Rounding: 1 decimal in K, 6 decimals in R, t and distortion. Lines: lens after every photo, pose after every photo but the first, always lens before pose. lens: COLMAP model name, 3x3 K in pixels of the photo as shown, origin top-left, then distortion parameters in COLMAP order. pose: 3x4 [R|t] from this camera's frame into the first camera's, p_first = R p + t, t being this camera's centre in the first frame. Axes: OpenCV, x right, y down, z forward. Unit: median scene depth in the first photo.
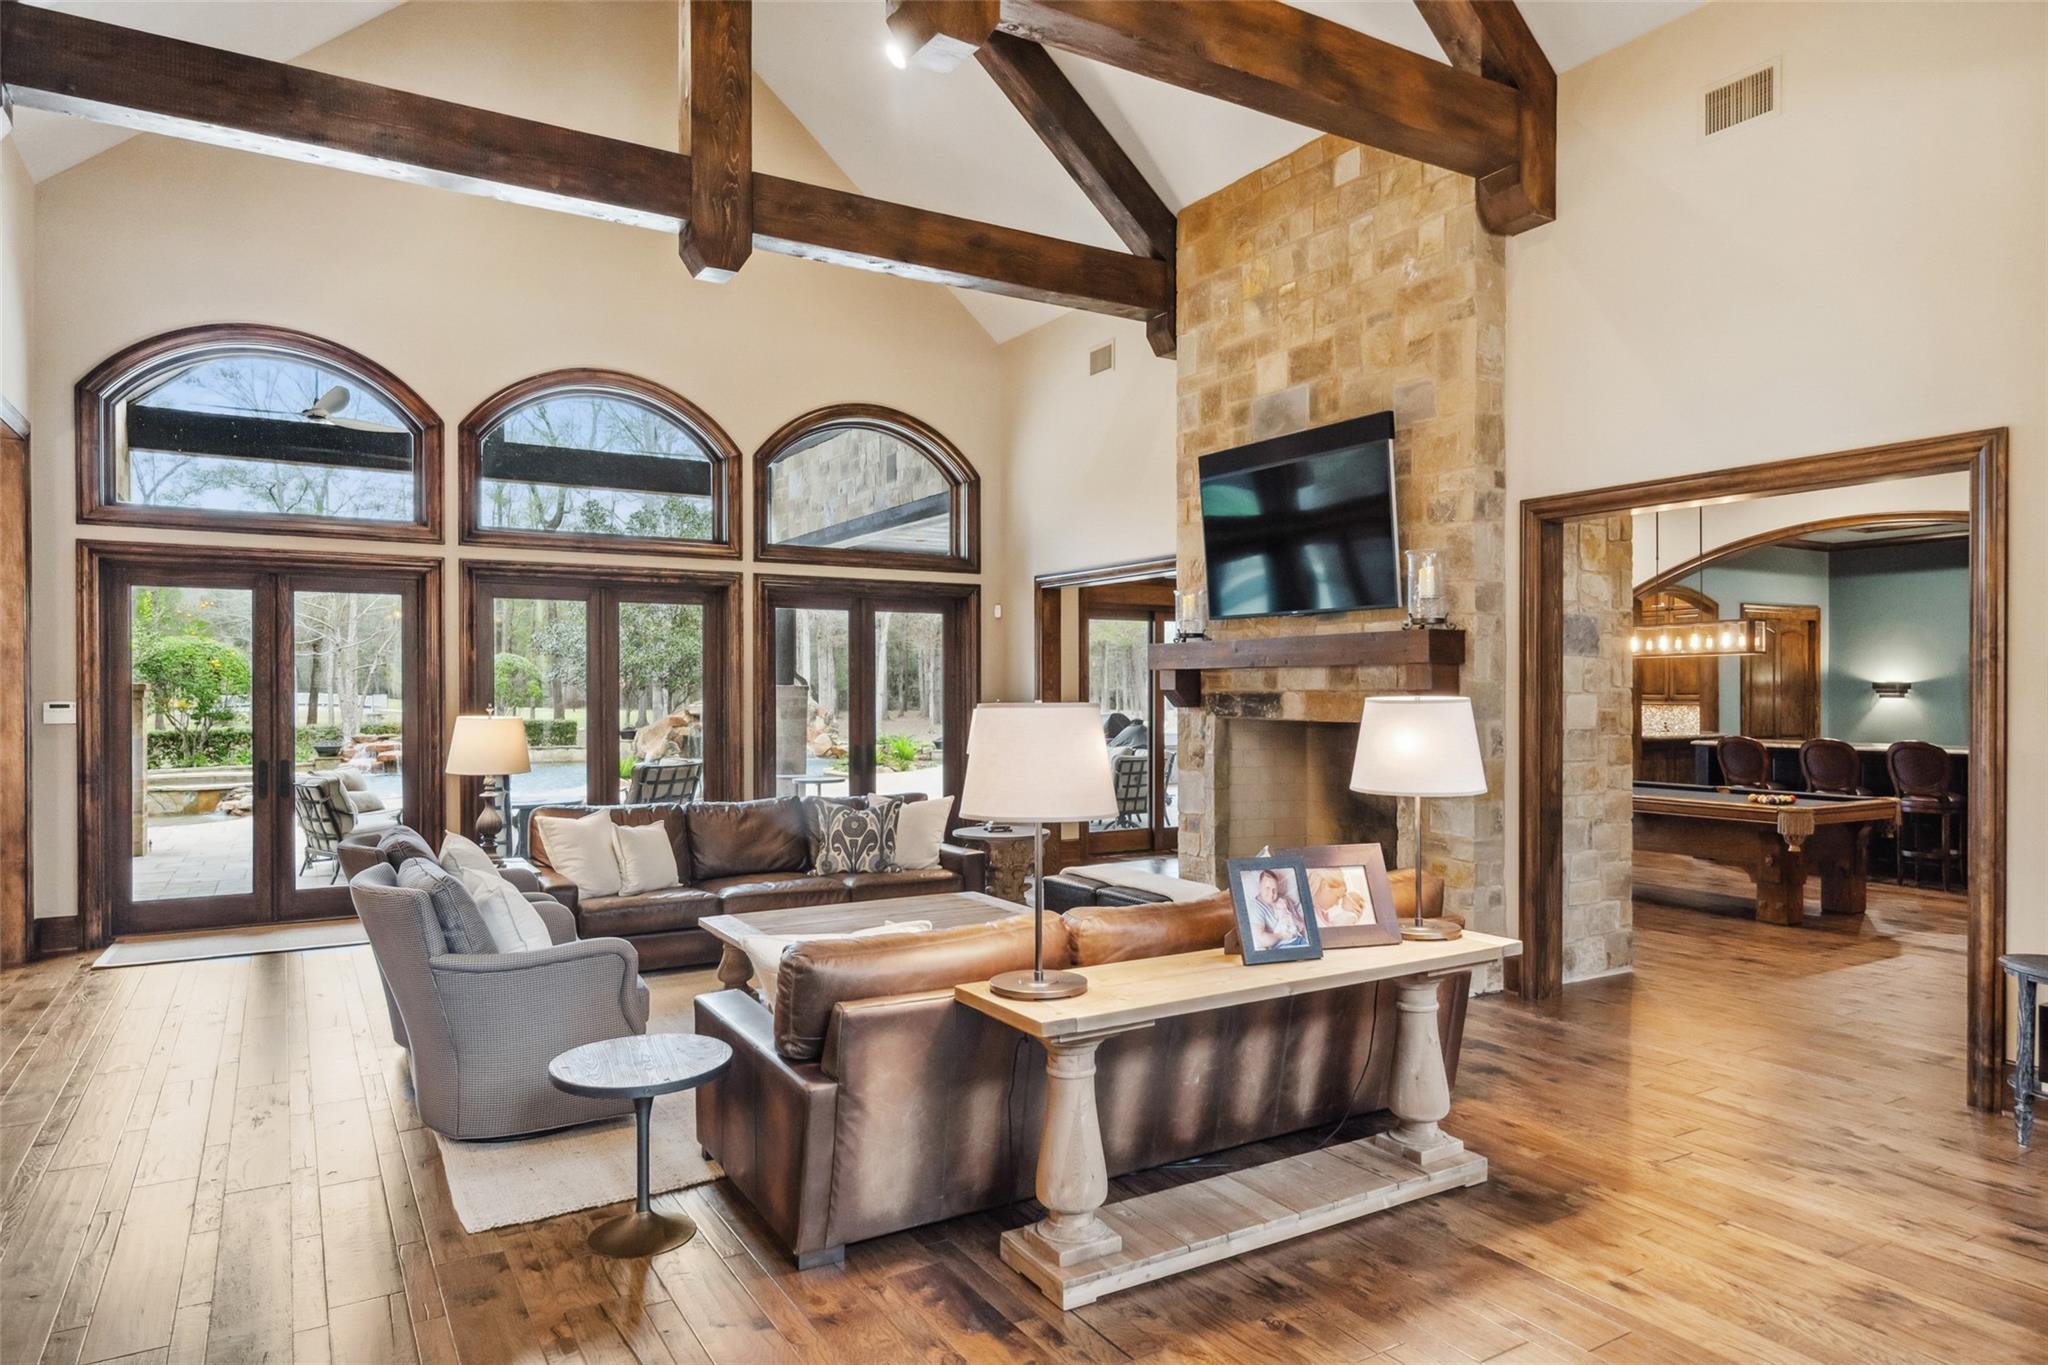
lens RADIAL K [[1227.3, 0, 1019.1], [0, 1227.3, 695.9], [0, 0, 1]] dist [0.004775, 0.004673]
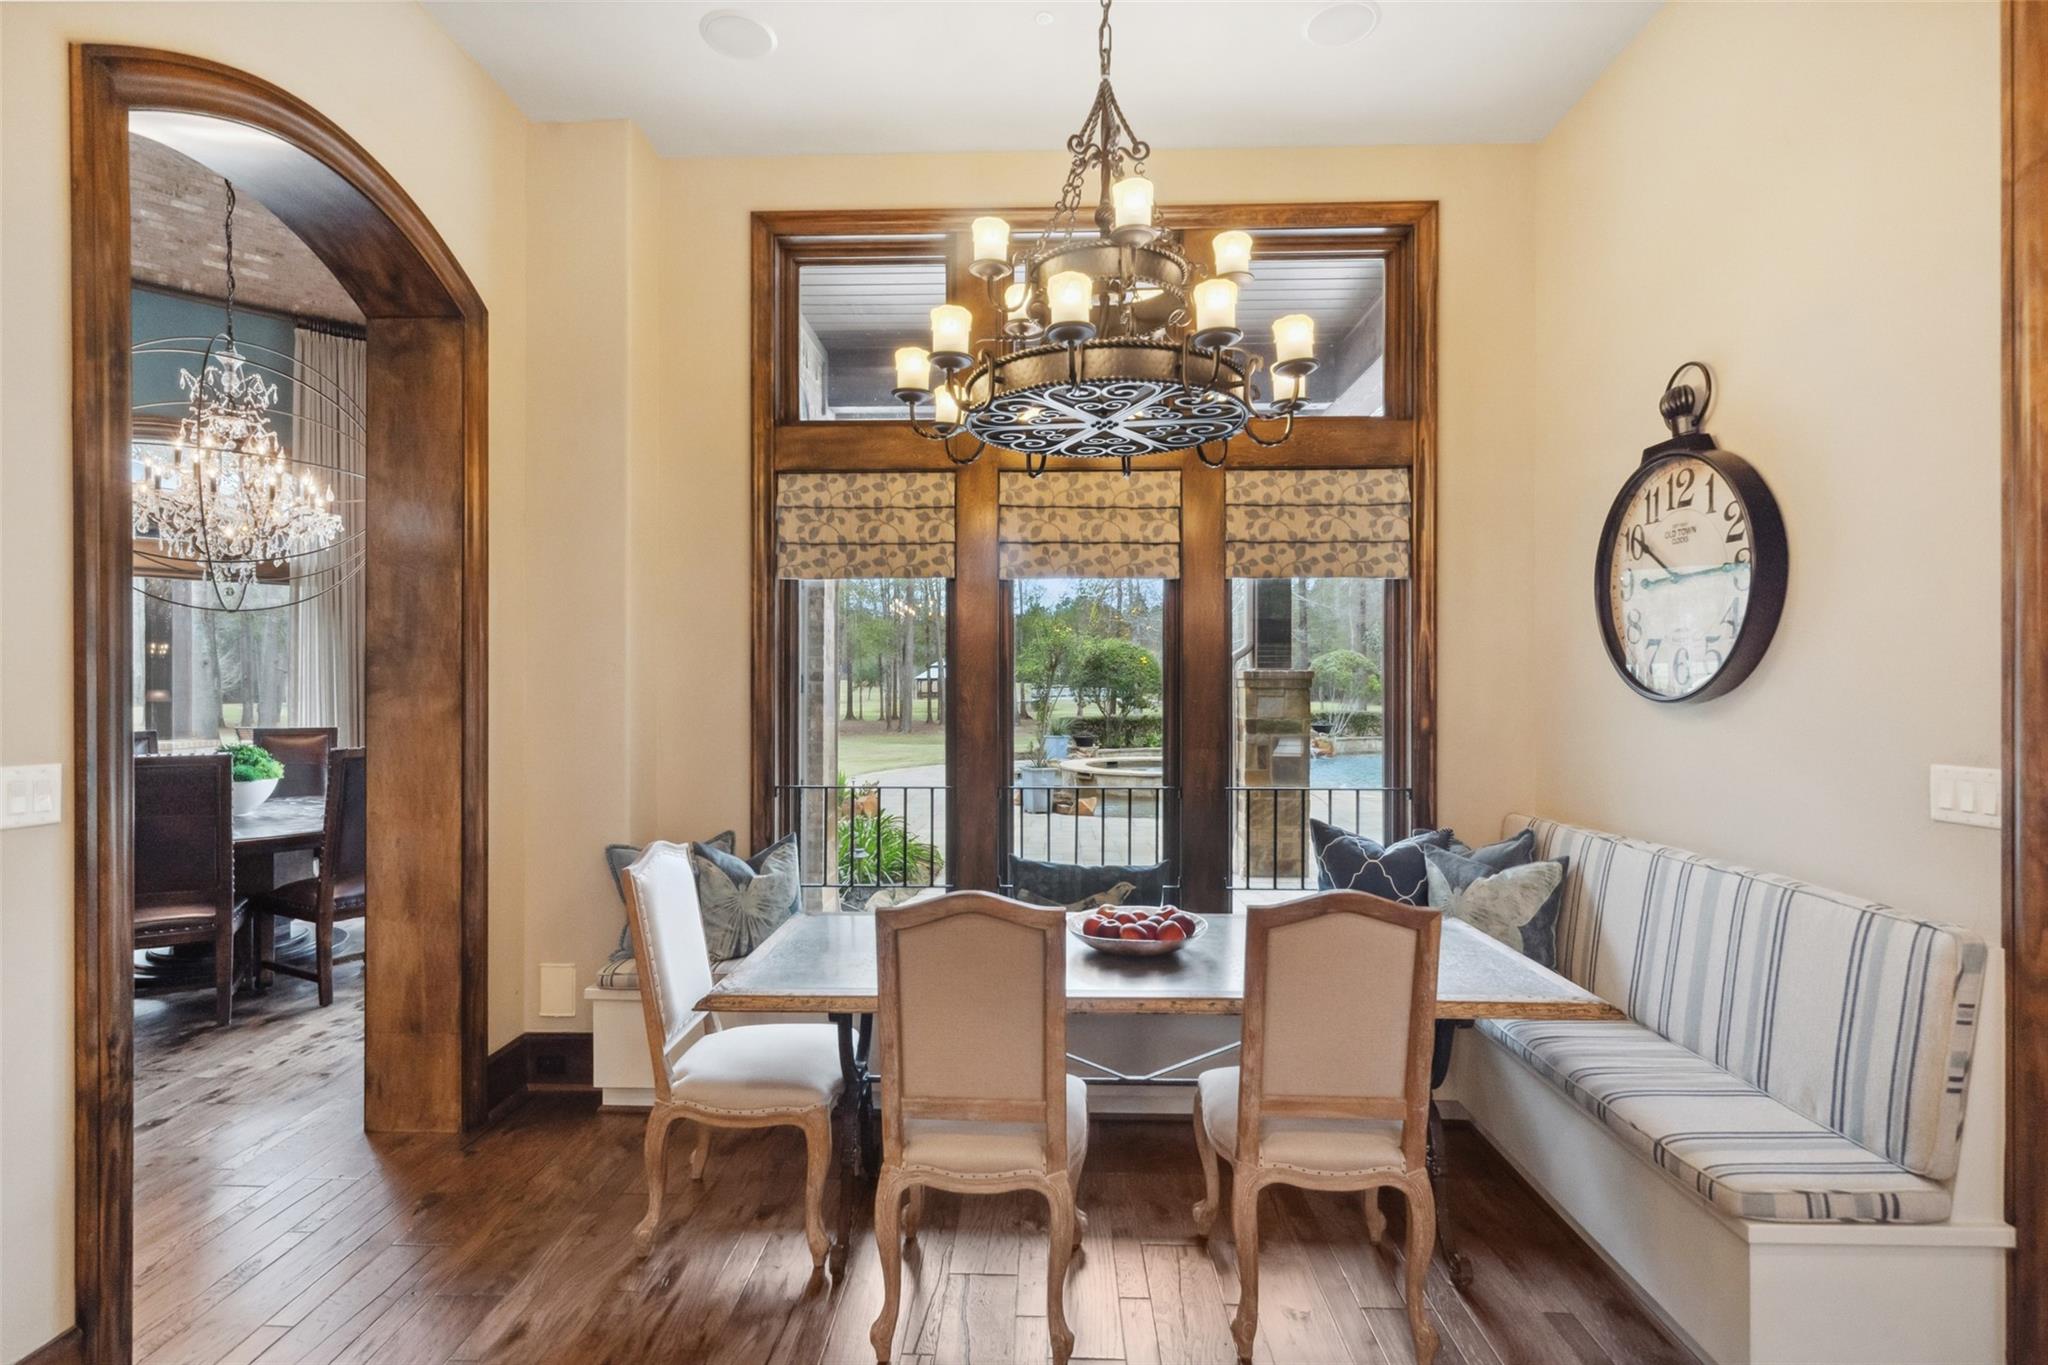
lens RADIAL K [[949.8, 0, 1023.8], [0, 949.8, 695.1], [0, 0, 1]] dist [0.000000, -0.000221]
pose [[0.844123, 0.004175, -0.536133, -1.007198], [-0.002034, 0.999987, 0.004585, 0.008414], [0.536145, -0.002780, 0.844121, 0.668554]]
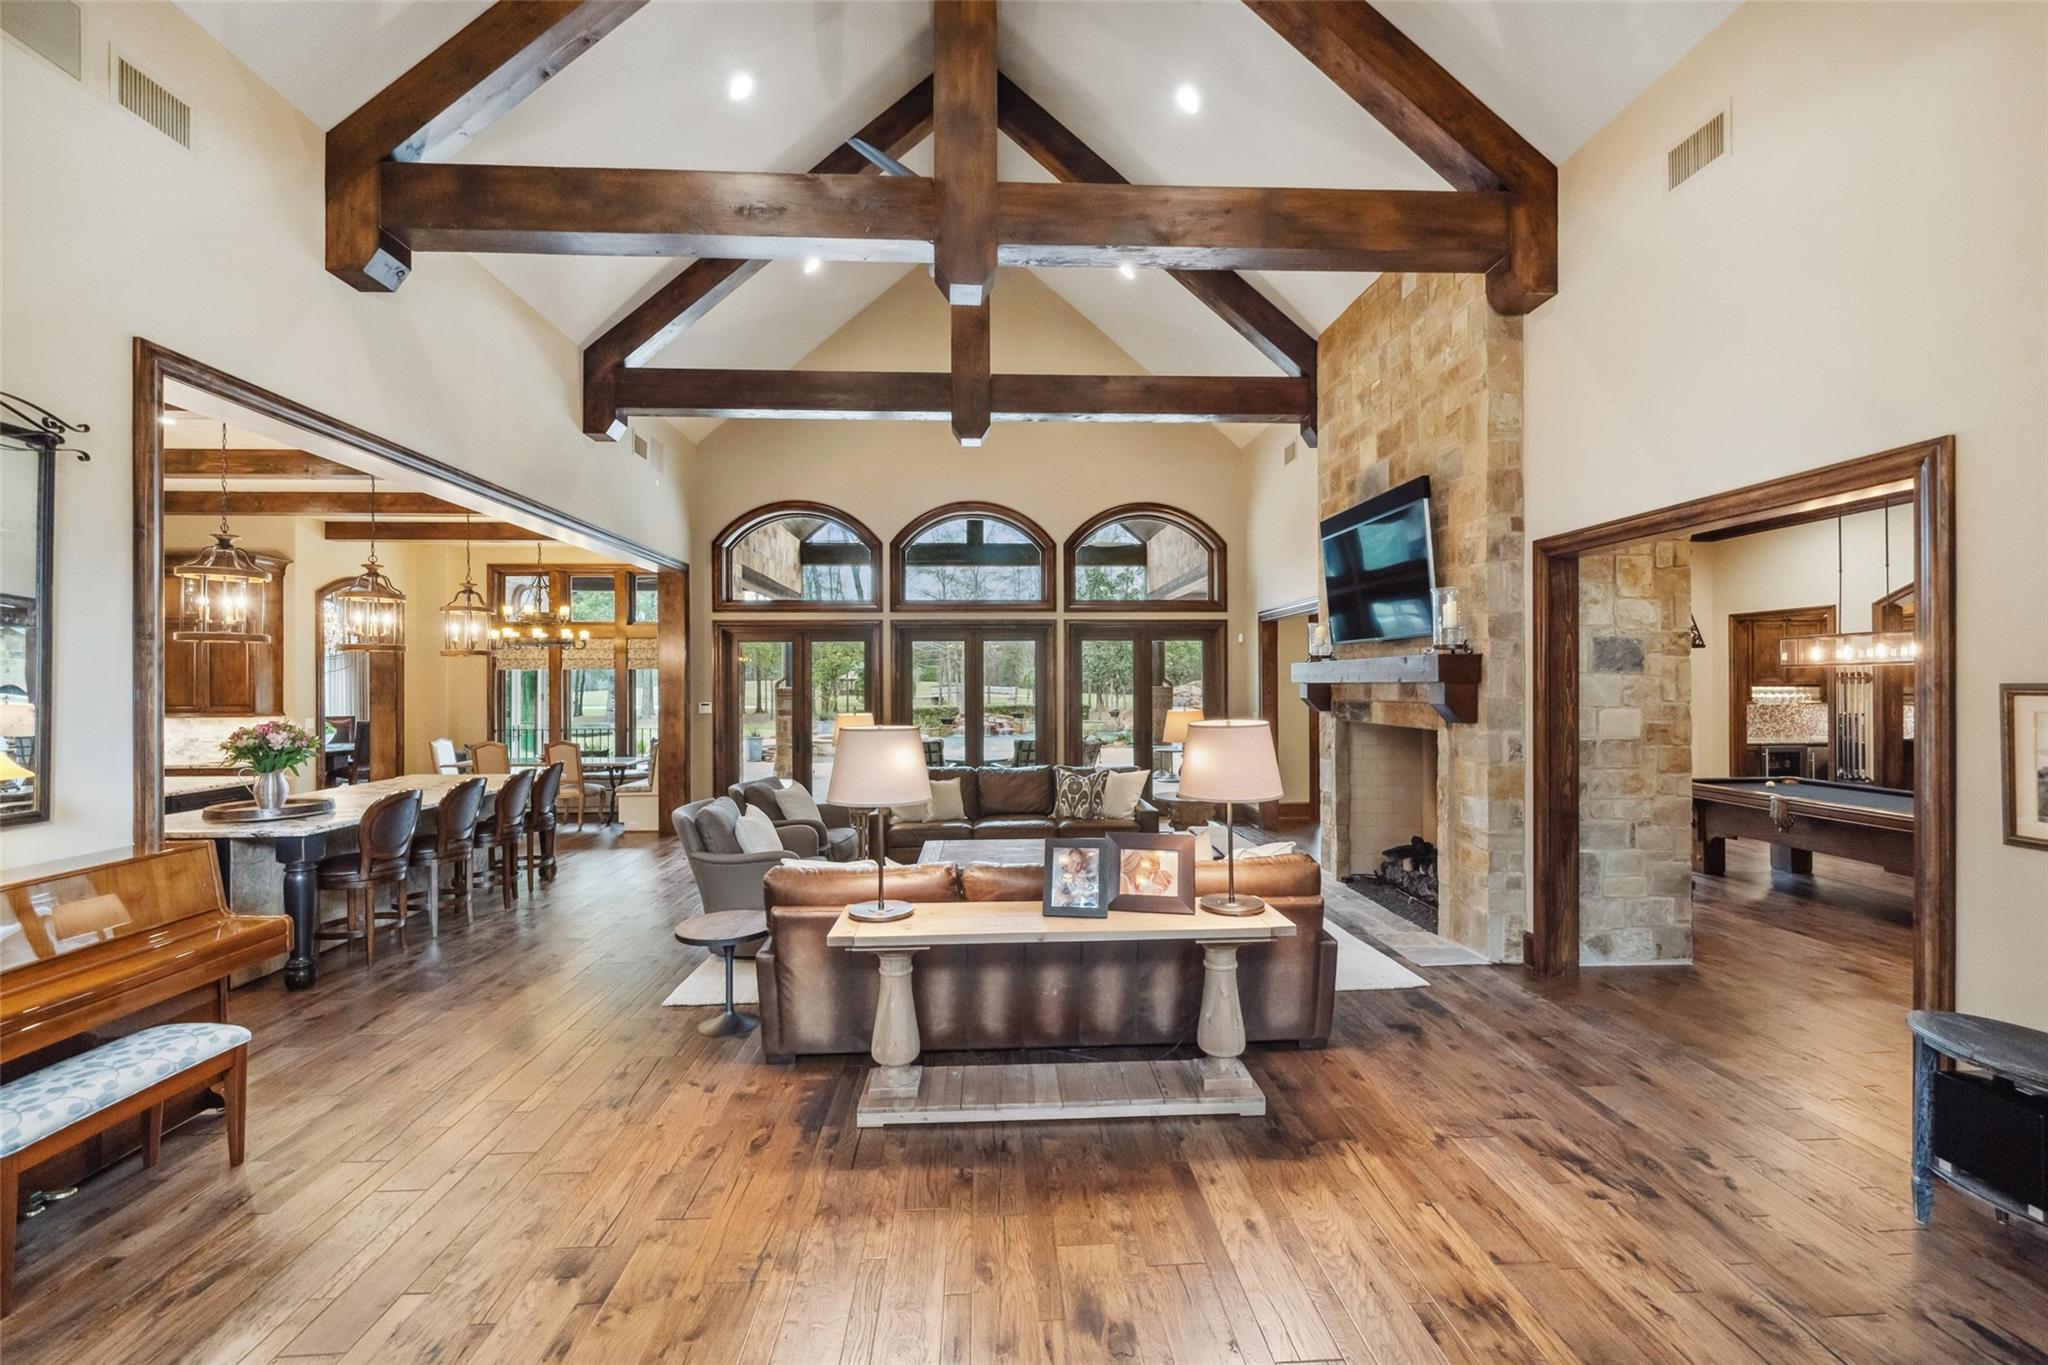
lens RADIAL K [[808.0, 0, 1021.0], [0, 808.0, 683.6], [0, 0, 1]] dist [0.000761, 0.000599]
pose [[0.882636, -0.003230, -0.470046, 0.321473], [0.001653, 0.999992, -0.003768, -0.021706], [0.470054, 0.002549, 0.882634, 0.097267]]
